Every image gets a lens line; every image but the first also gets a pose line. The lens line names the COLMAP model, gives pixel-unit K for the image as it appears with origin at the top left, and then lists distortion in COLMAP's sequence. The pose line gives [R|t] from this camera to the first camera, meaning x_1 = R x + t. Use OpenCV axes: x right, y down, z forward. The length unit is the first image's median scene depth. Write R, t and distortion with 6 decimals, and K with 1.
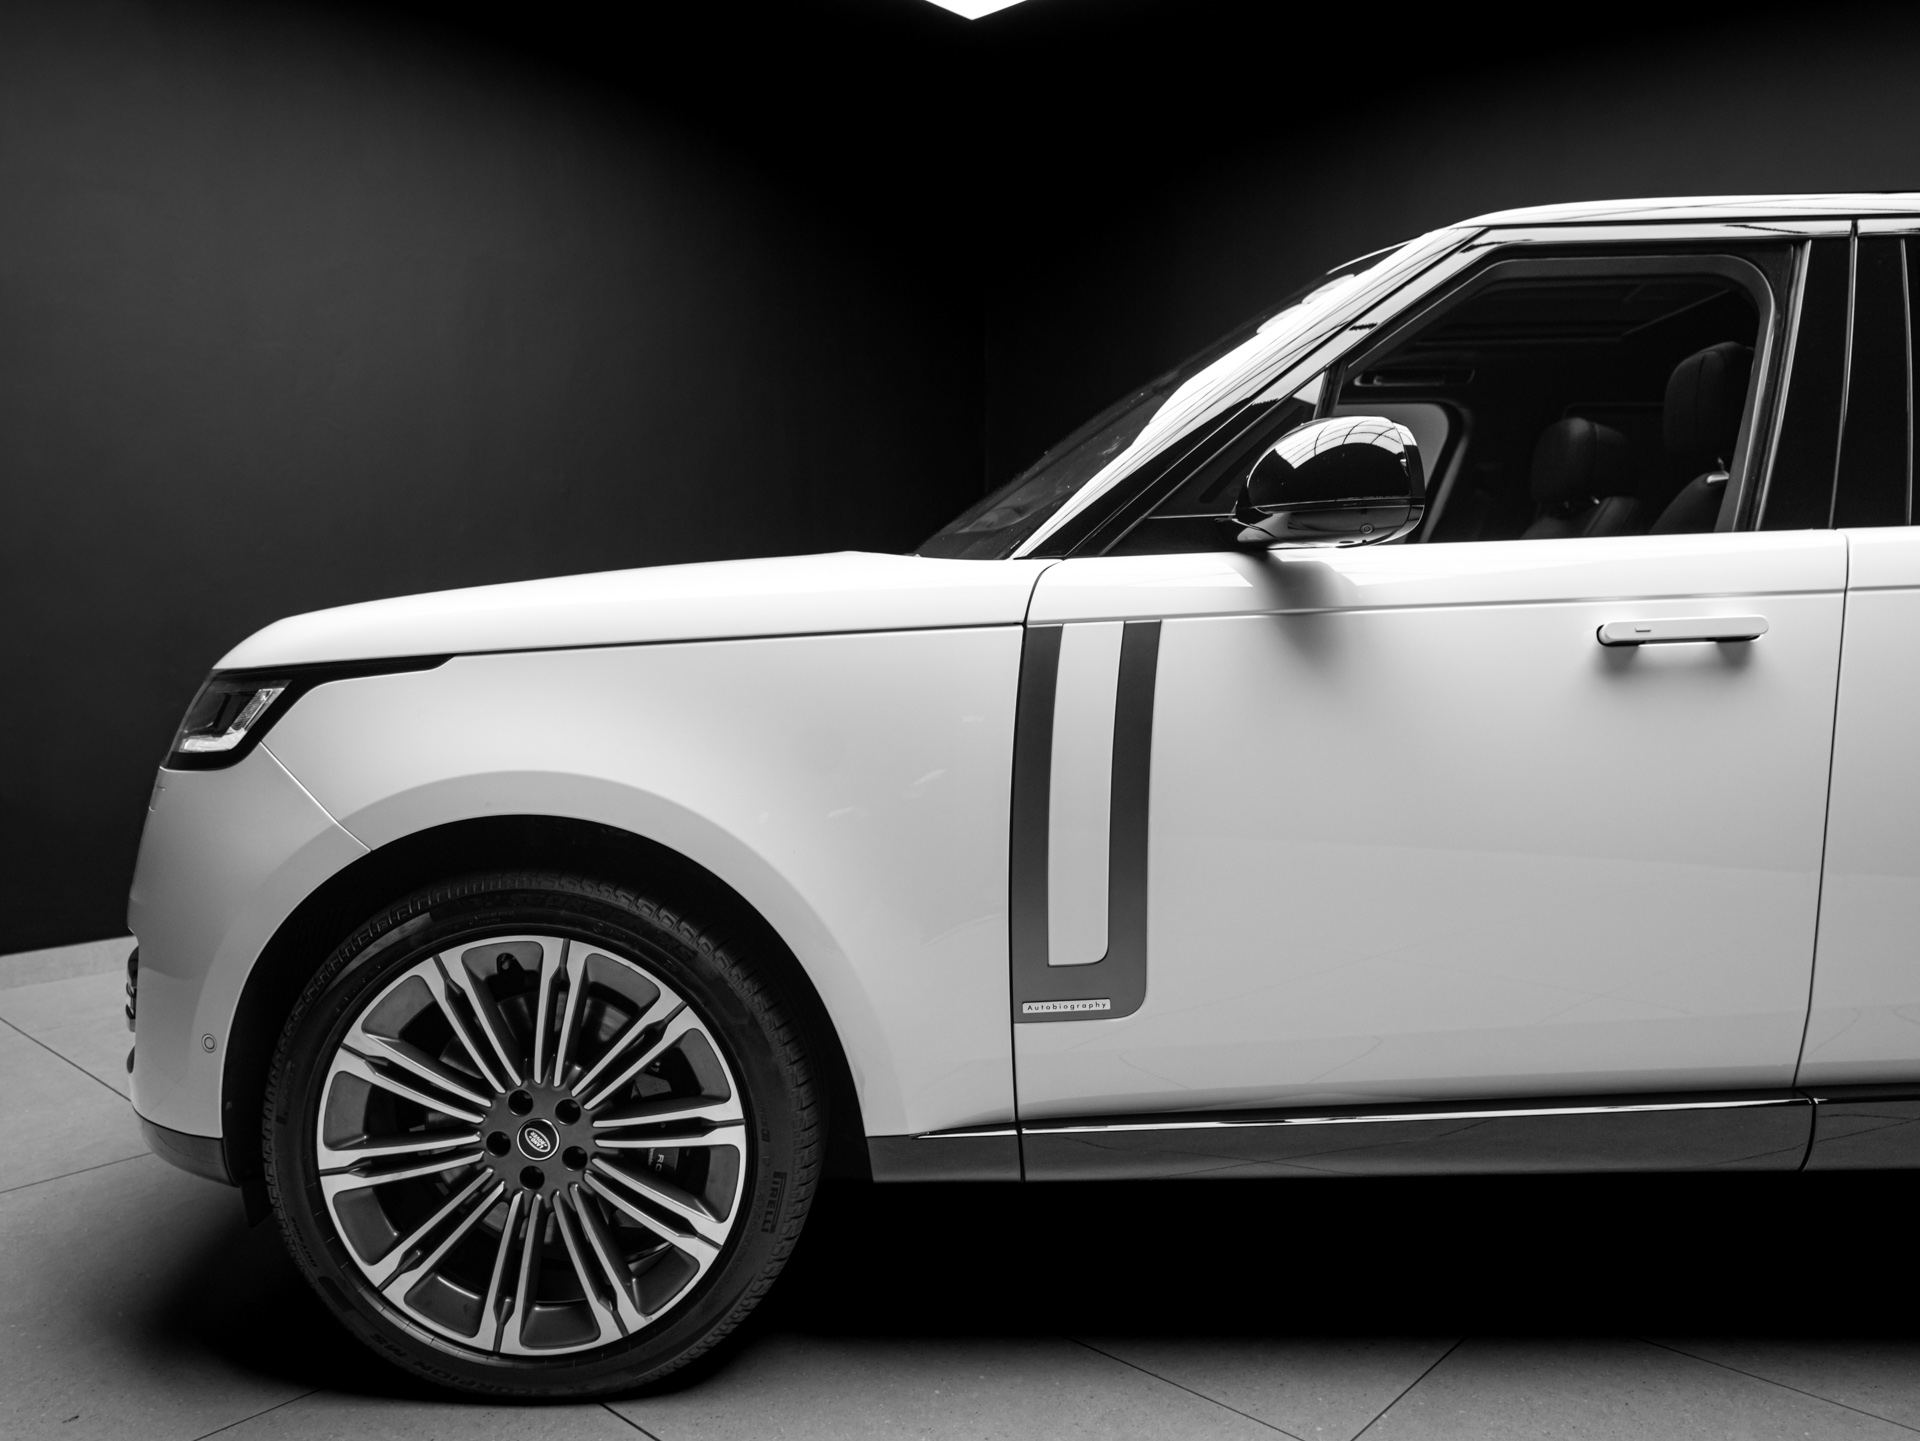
lens RADIAL K [[1436.8, 0, 960.0], [0, 1436.8, 720.5], [0, 0, 1]] dist [-0.030045, 0.070653]
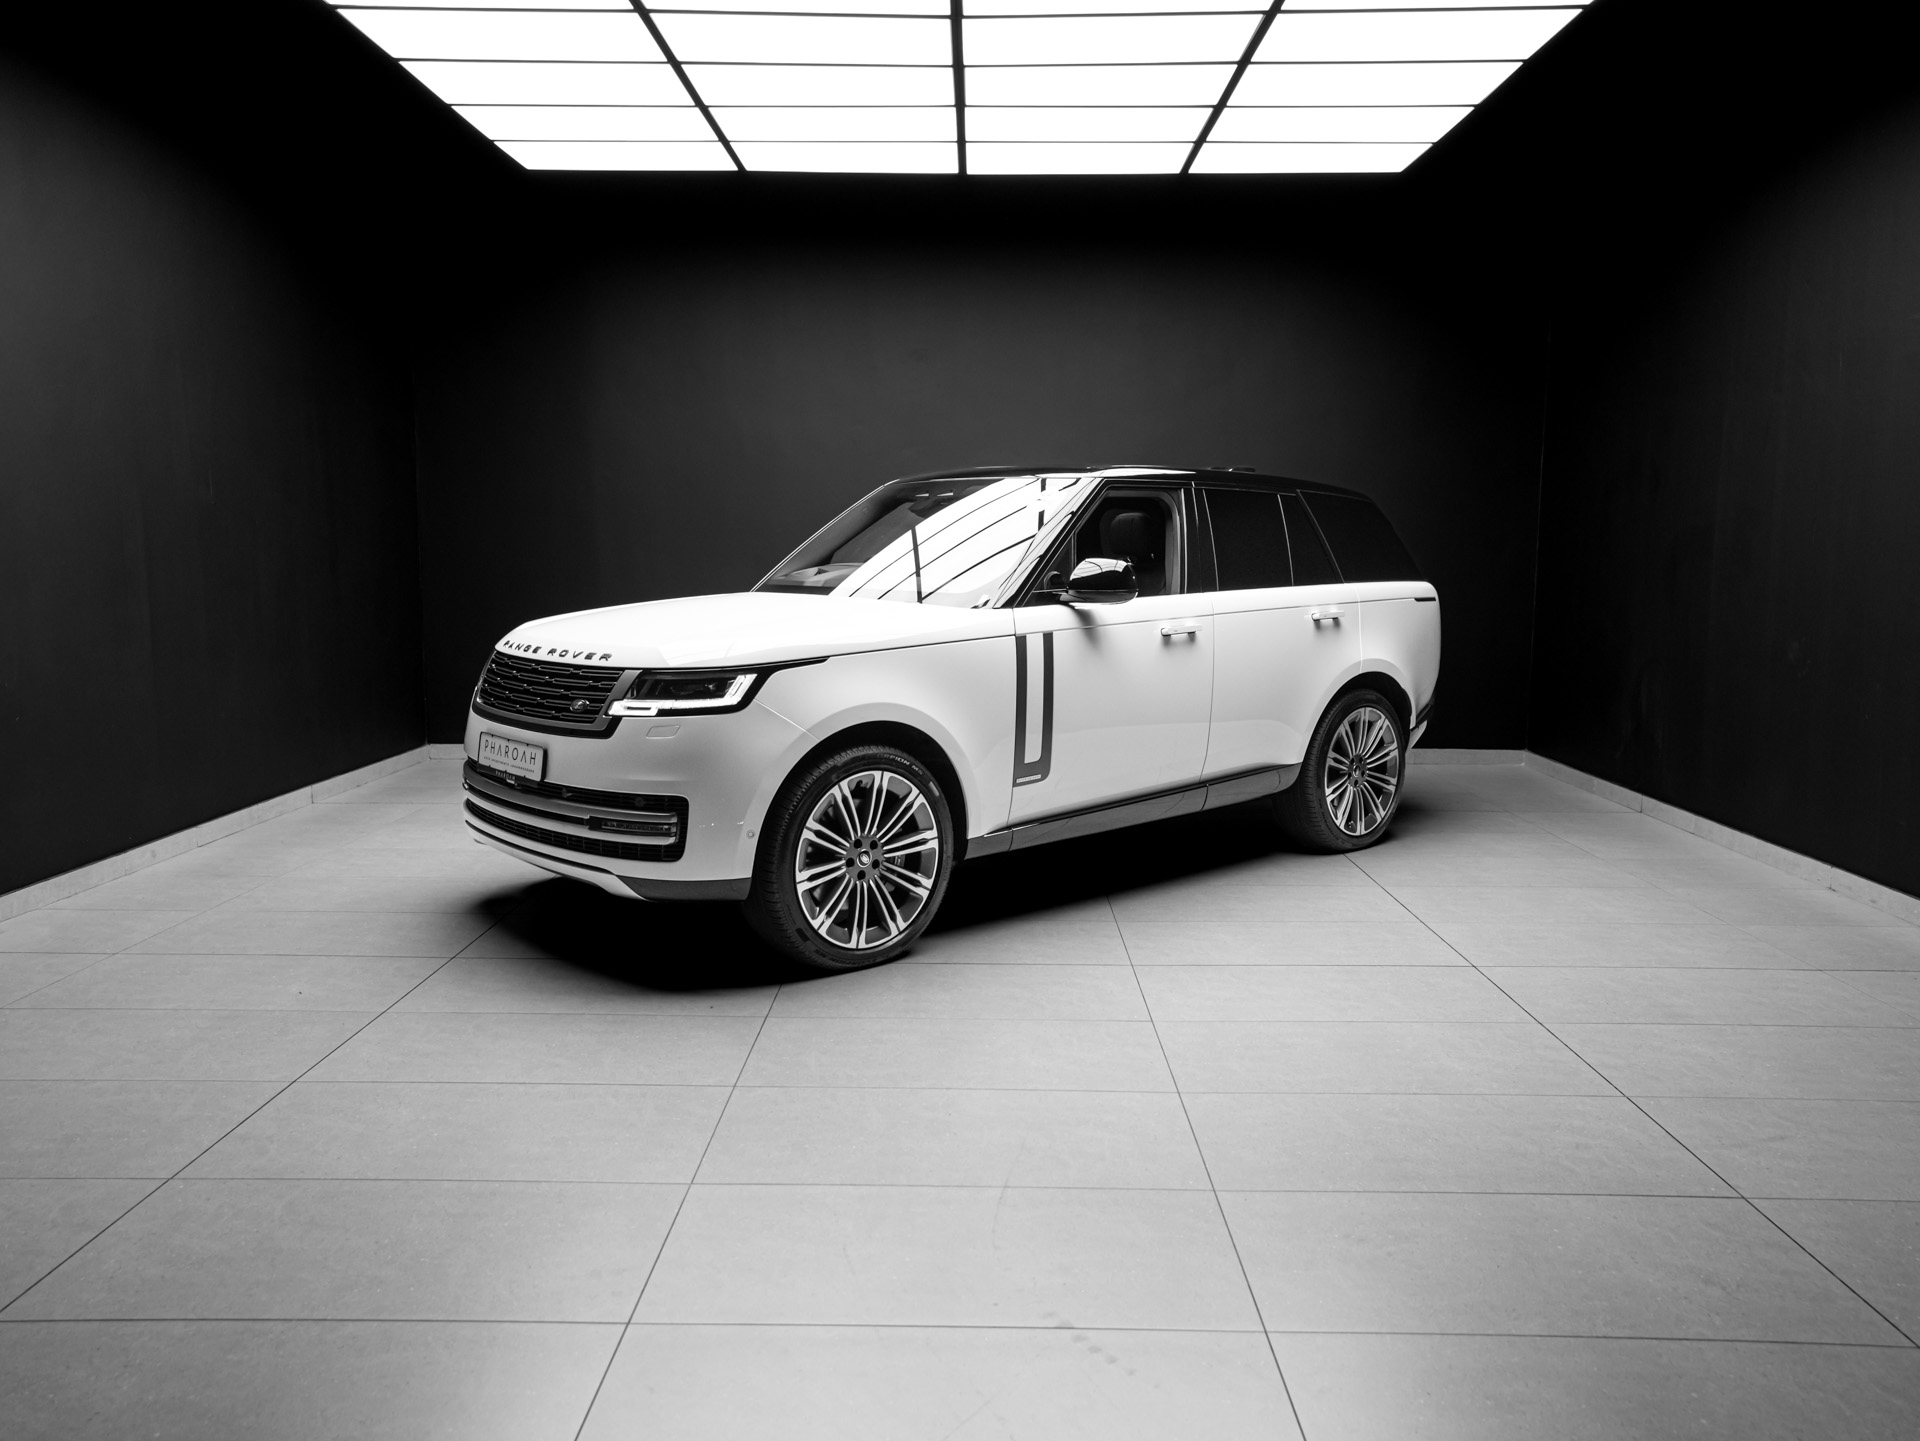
lens RADIAL K [[1487.1, 0, 960.0], [0, 1487.1, 720.5], [0, 0, 1]] dist [0.001890, 0.008792]
pose [[0.747114, -0.073917, 0.660573, -1.807220], [0.044923, 0.997140, 0.060771, -0.079859], [-0.663176, -0.015728, 0.748298, -0.961122]]
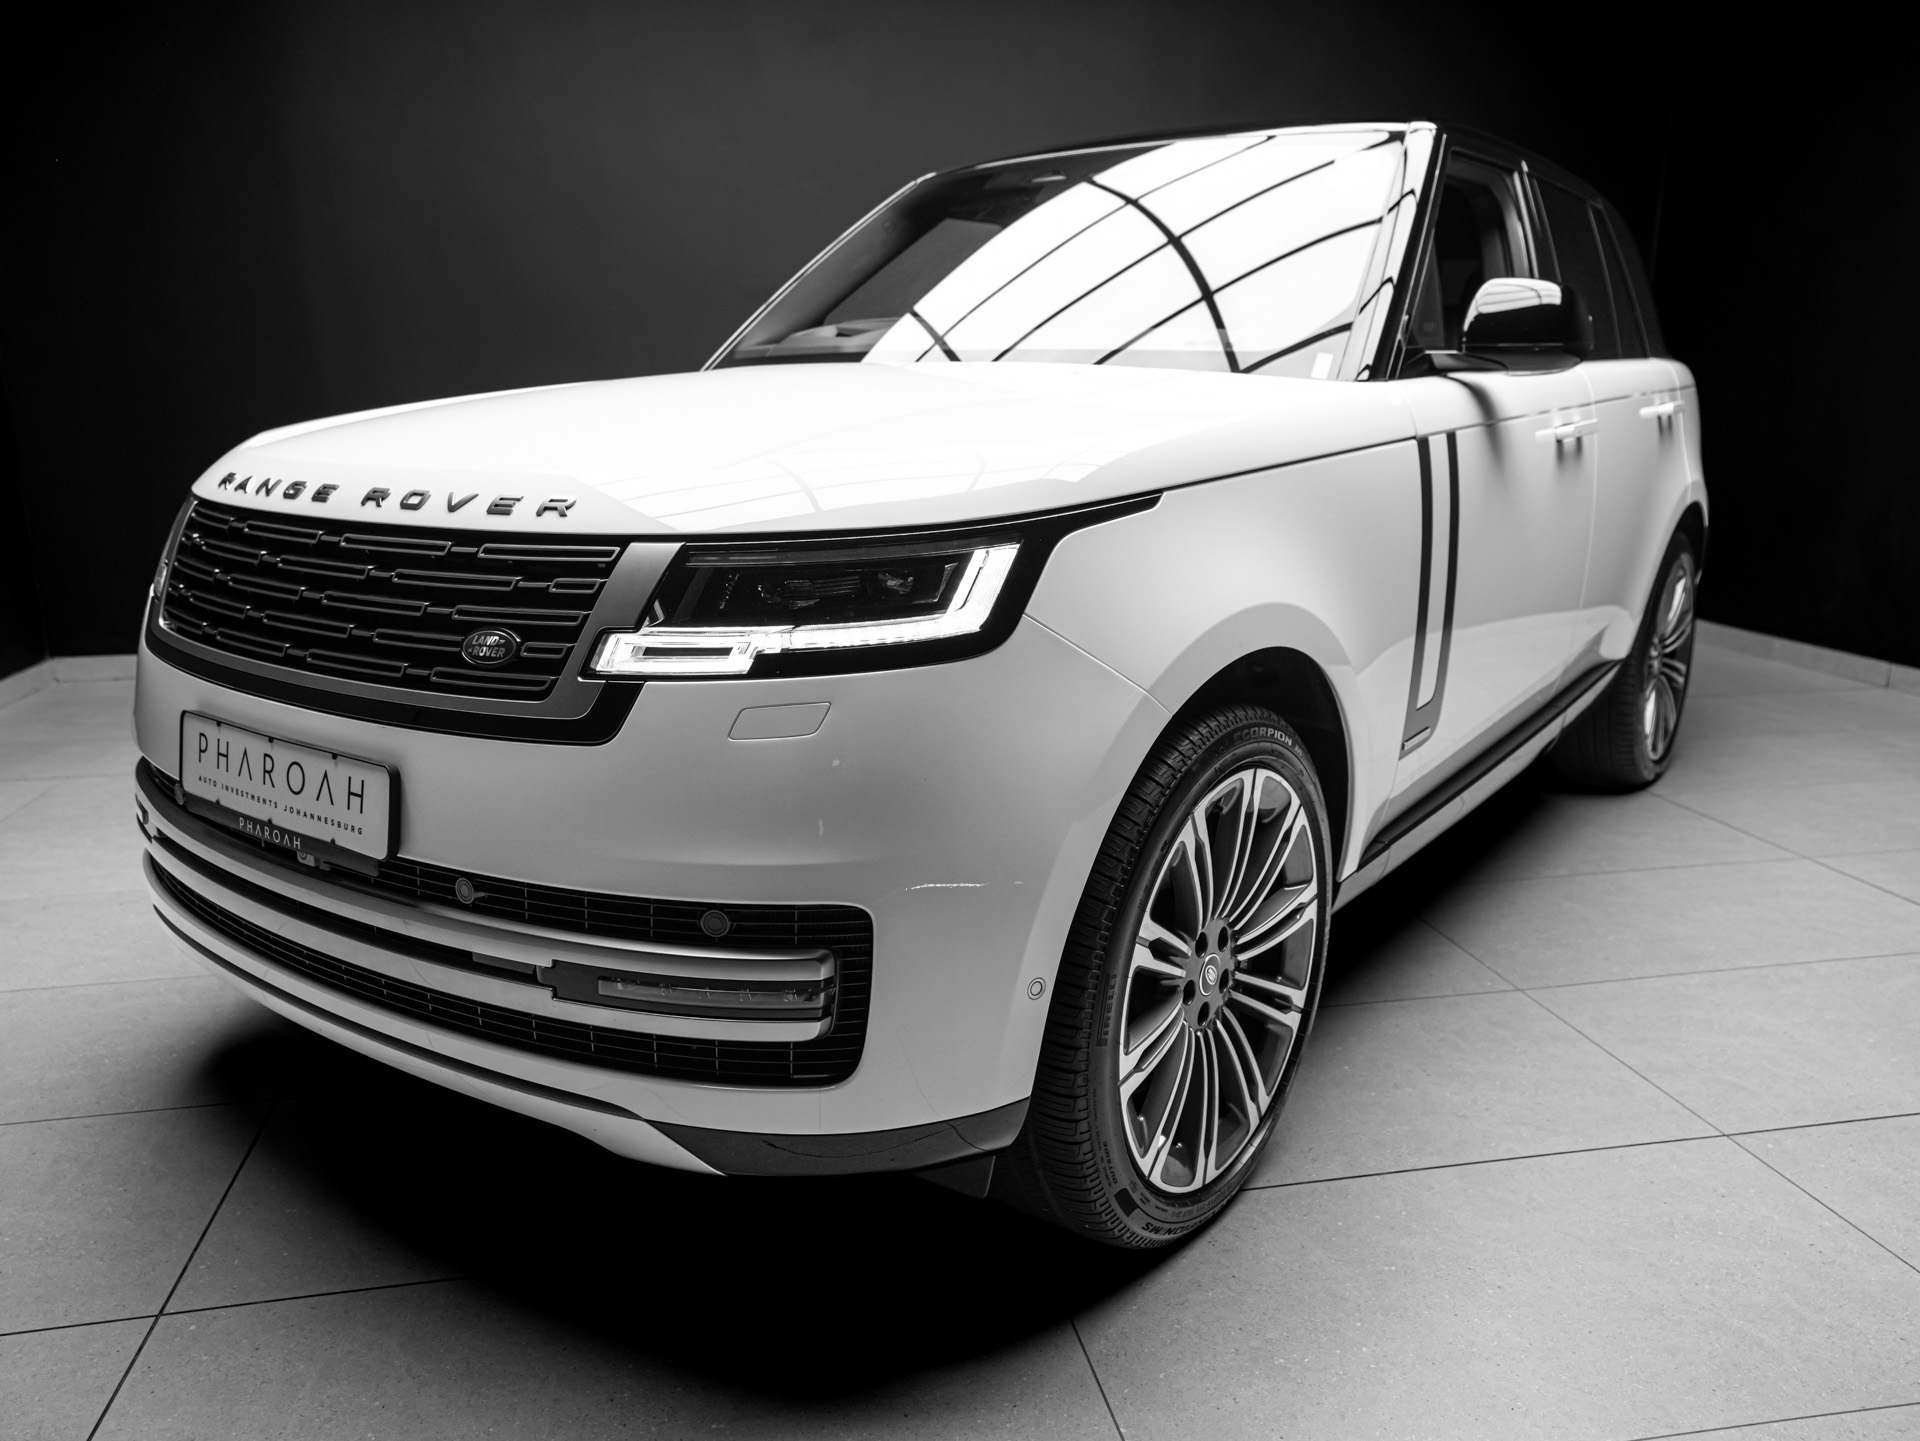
lens RADIAL K [[1461.8, 0, 960.0], [0, 1461.8, 720.5], [0, 0, 1]] dist [-0.000124, 0.000492]
pose [[0.589797, -0.183078, 0.786525, -1.177518], [0.064600, 0.981538, 0.180029, -0.077511], [-0.804964, -0.055371, 0.590735, 0.551083]]
